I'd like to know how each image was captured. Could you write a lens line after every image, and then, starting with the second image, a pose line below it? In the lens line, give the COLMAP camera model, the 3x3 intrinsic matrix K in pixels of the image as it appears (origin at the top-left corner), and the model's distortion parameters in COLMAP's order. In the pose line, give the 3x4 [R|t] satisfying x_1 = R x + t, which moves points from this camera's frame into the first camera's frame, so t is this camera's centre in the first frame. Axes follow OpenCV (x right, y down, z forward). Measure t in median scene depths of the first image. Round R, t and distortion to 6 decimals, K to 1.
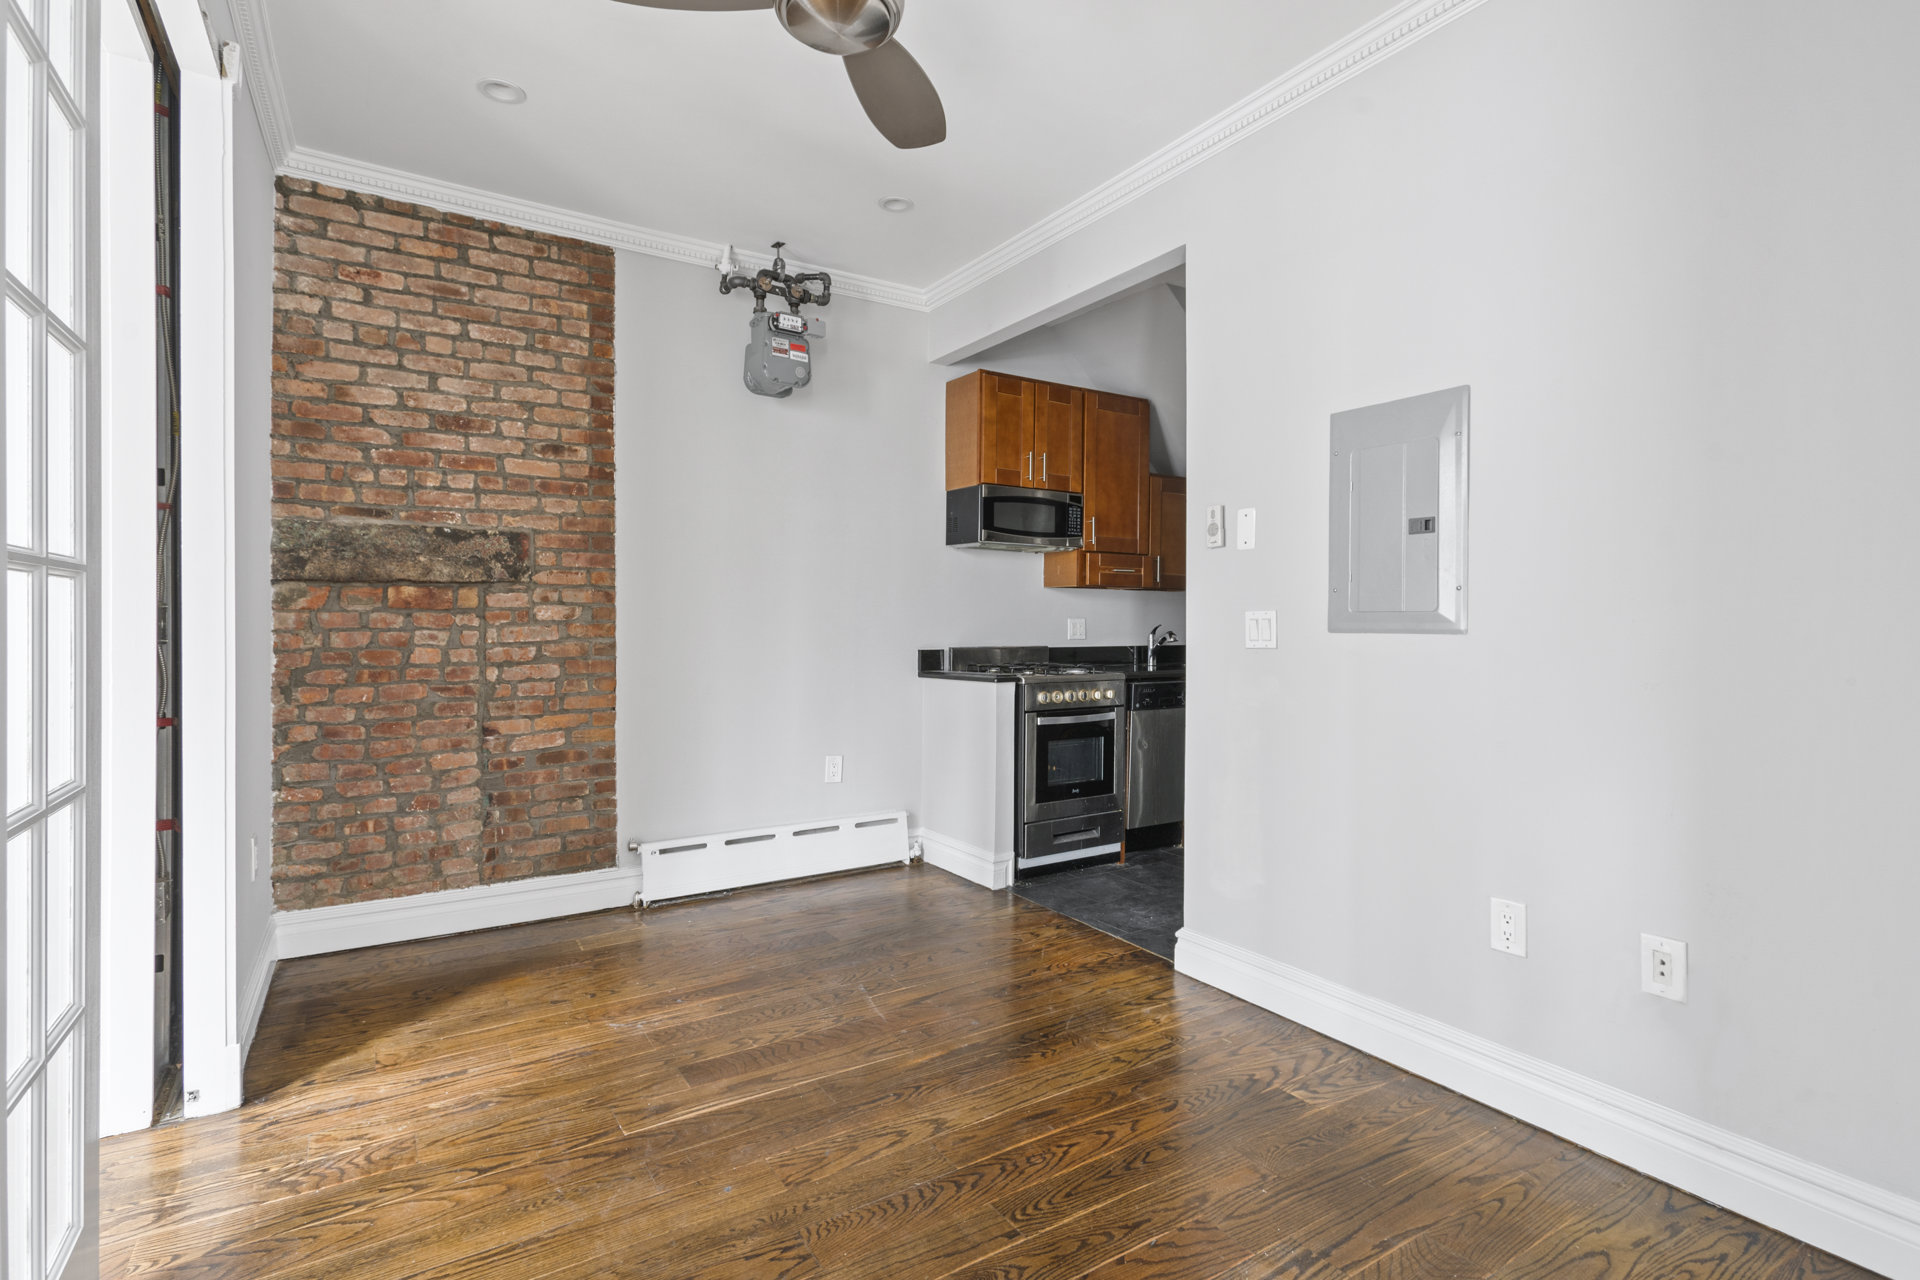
lens RADIAL K [[928.8, 0, 960.0], [0, 928.8, 640.0], [0, 0, 1]] dist [-0.000968, -0.000109]
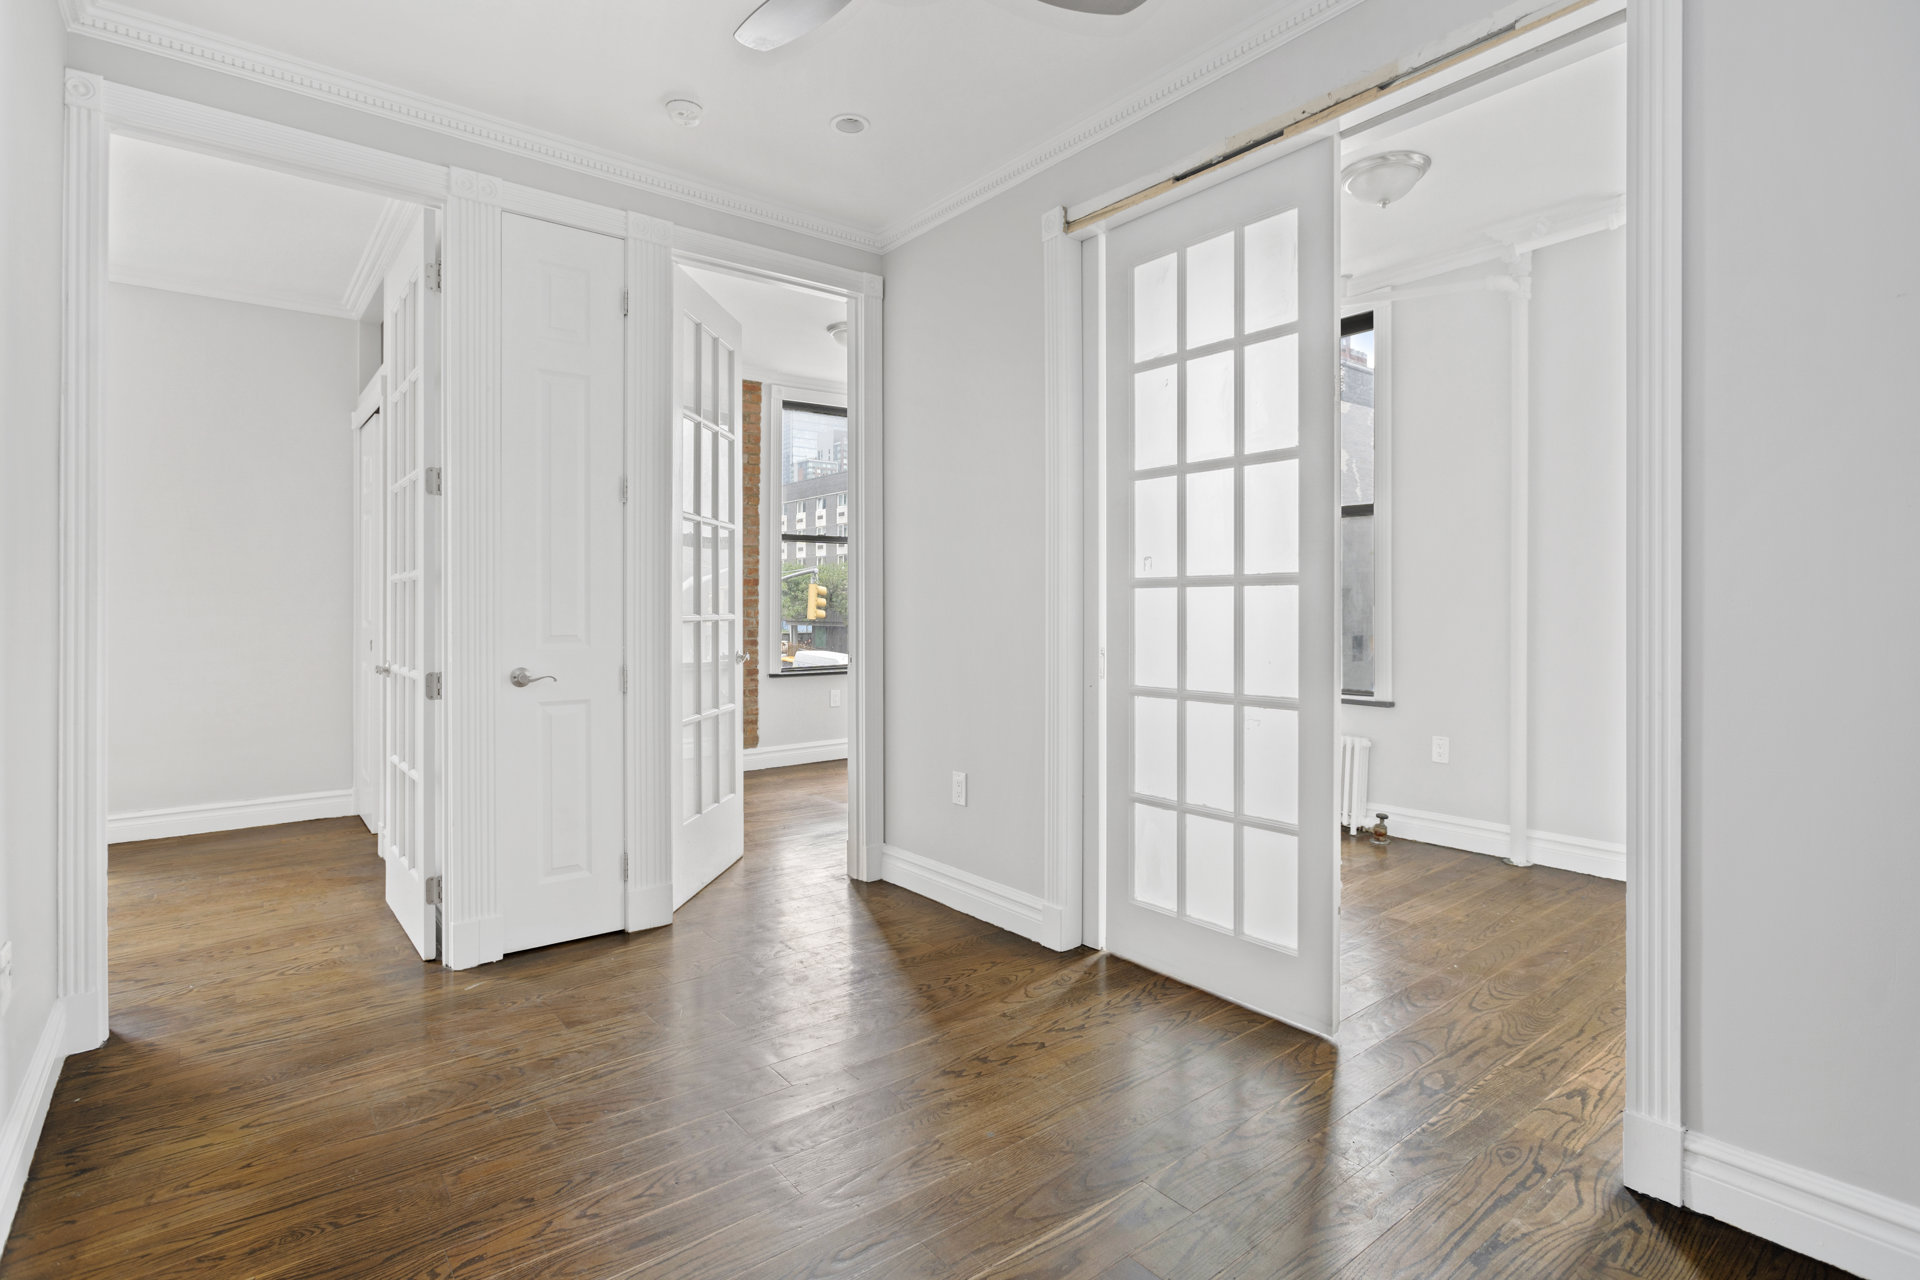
lens RADIAL K [[928.8, 0, 960.0], [0, 928.8, 640.0], [0, 0, 1]] dist [-0.000968, -0.000109]
pose [[-0.994616, 0.002298, -0.103602, -0.091571], [-0.002673, 0.998853, 0.047814, -0.031546], [0.103593, 0.047834, -0.993469, 1.785729]]
